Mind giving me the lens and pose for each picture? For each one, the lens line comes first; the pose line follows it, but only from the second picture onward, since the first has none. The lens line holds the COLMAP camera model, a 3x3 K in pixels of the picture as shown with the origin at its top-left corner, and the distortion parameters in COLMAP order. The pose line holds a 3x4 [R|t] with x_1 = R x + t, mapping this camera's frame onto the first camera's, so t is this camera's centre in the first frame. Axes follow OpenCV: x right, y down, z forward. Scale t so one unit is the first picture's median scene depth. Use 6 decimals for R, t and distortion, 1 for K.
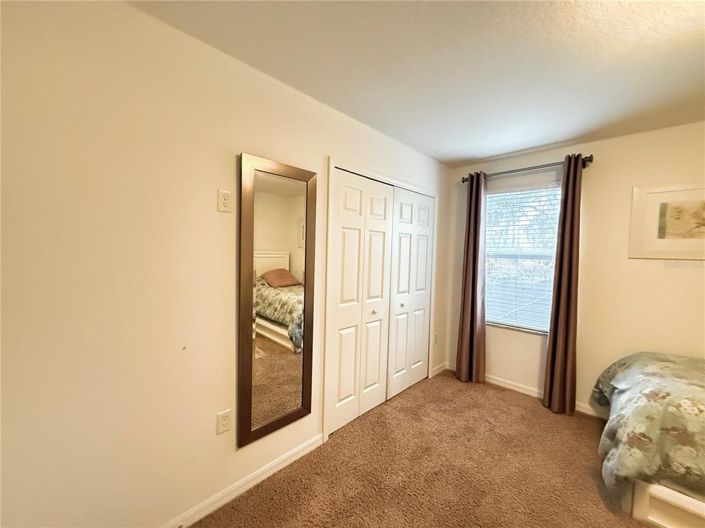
lens RADIAL K [[276.5, 0, 351.7], [0, 276.5, 263.5], [0, 0, 1]] dist [-0.002895, -0.000089]
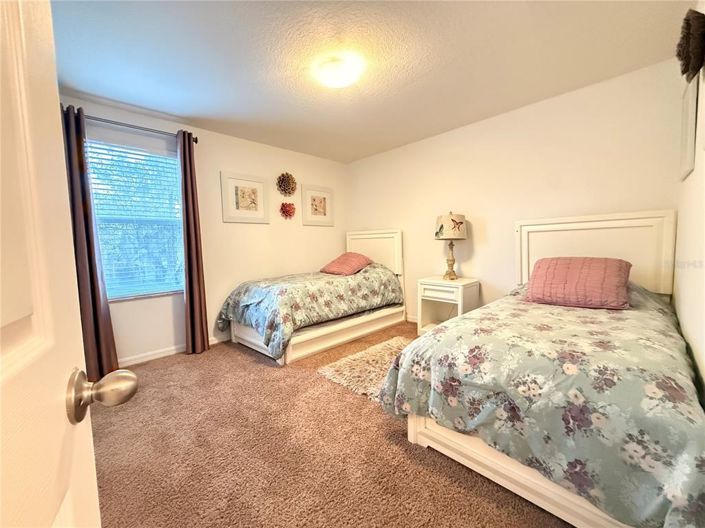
lens RADIAL K [[276.5, 0, 352.0], [0, 276.5, 261.6], [0, 0, 1]] dist [-0.002895, -0.000089]
pose [[0.028211, -0.094516, 0.995124, -0.393779], [0.069268, 0.993312, 0.092380, 0.093378], [-0.997199, 0.066324, 0.034570, 0.299640]]
